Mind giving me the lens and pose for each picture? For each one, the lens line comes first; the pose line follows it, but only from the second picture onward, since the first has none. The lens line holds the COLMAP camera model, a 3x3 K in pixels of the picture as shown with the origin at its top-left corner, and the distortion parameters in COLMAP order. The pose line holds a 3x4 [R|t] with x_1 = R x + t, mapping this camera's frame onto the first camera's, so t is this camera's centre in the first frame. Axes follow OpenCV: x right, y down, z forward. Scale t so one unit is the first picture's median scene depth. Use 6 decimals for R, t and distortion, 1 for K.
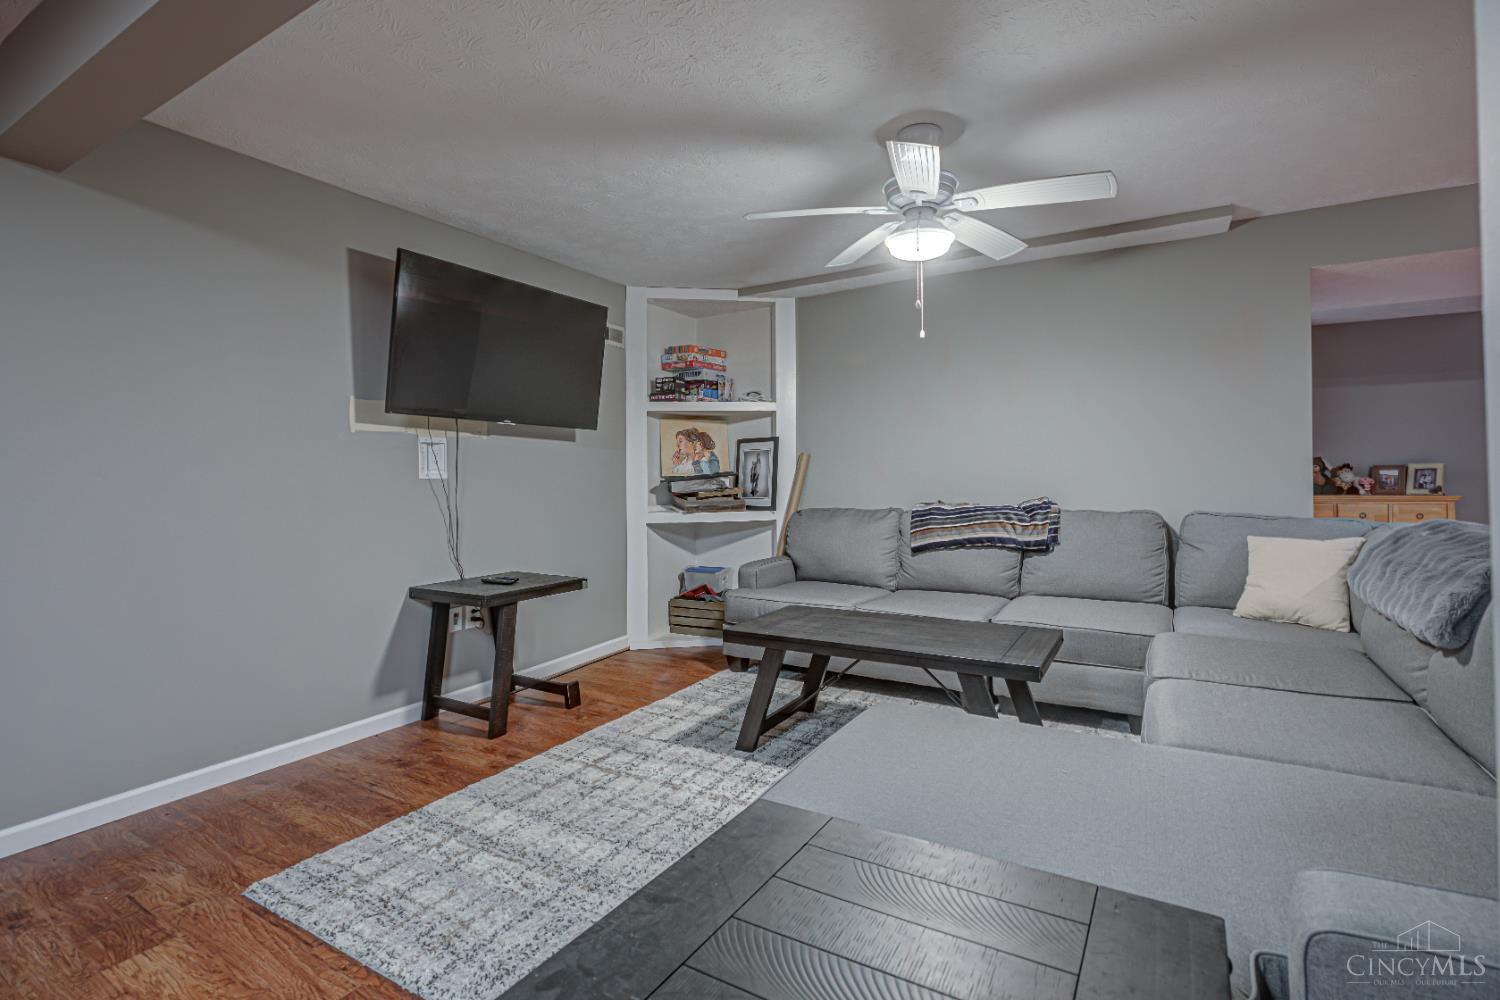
lens RADIAL K [[700.5, 0, 749.6], [0, 700.5, 469.9], [0, 0, 1]] dist [0.001221, -0.000053]
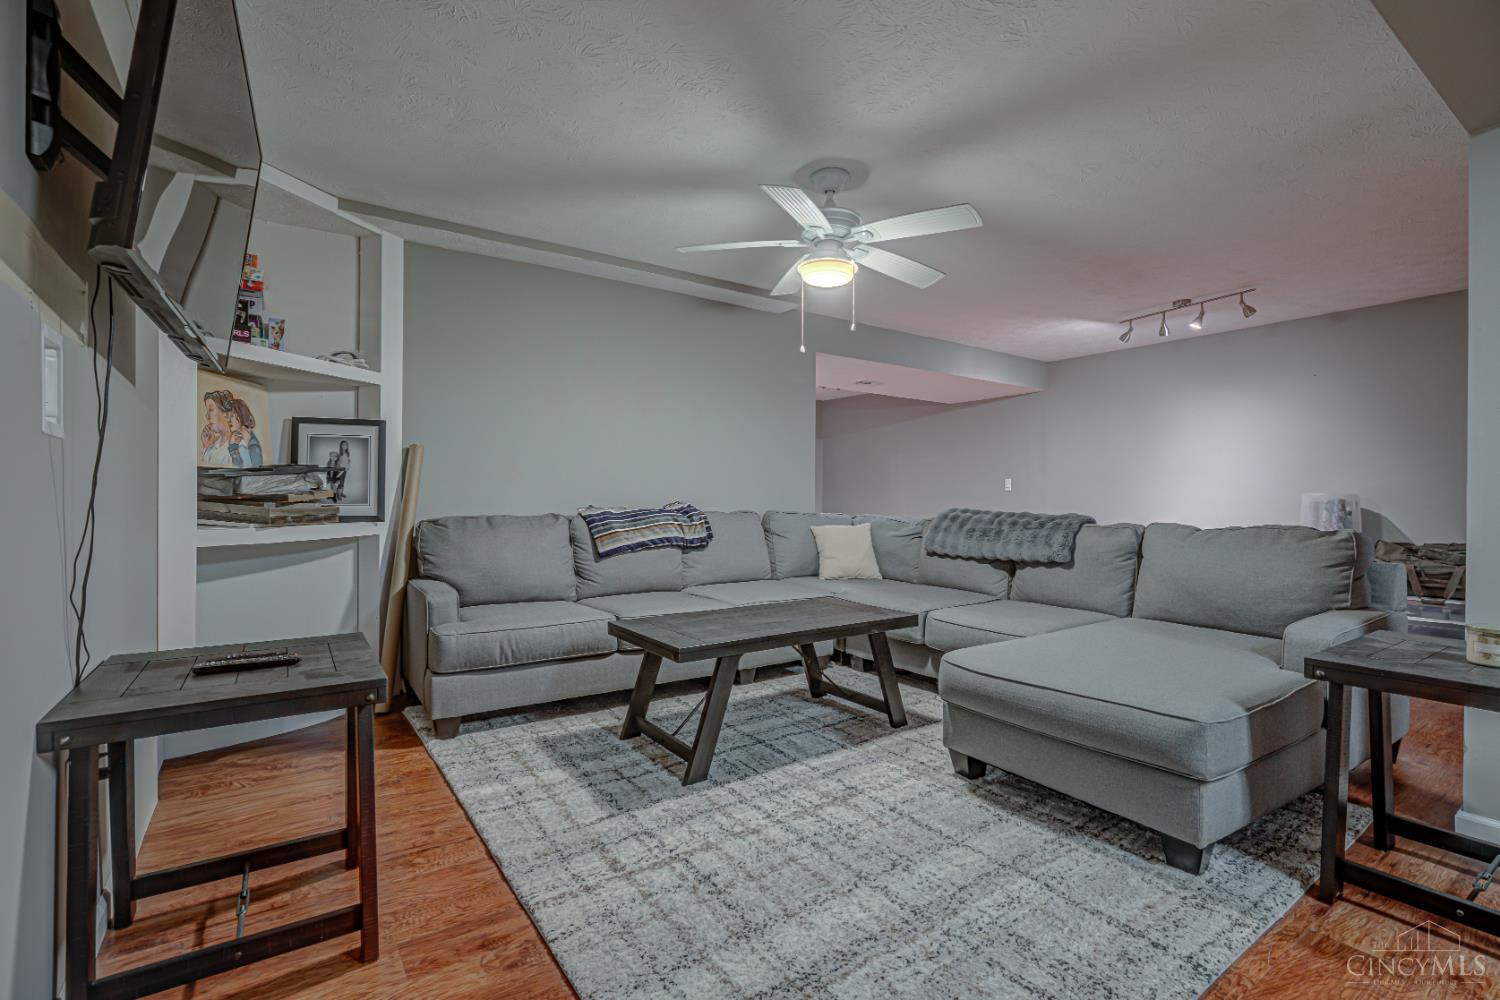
lens RADIAL K [[689.7, 0, 755.9], [0, 689.7, 497.6], [0, 0, 1]] dist [0.001445, 0.000203]
pose [[0.412443, 0.009434, 0.910935, -0.579956], [-0.019043, 0.999817, -0.001732, 0.034315], [-0.910784, -0.016633, 0.412547, 0.441209]]
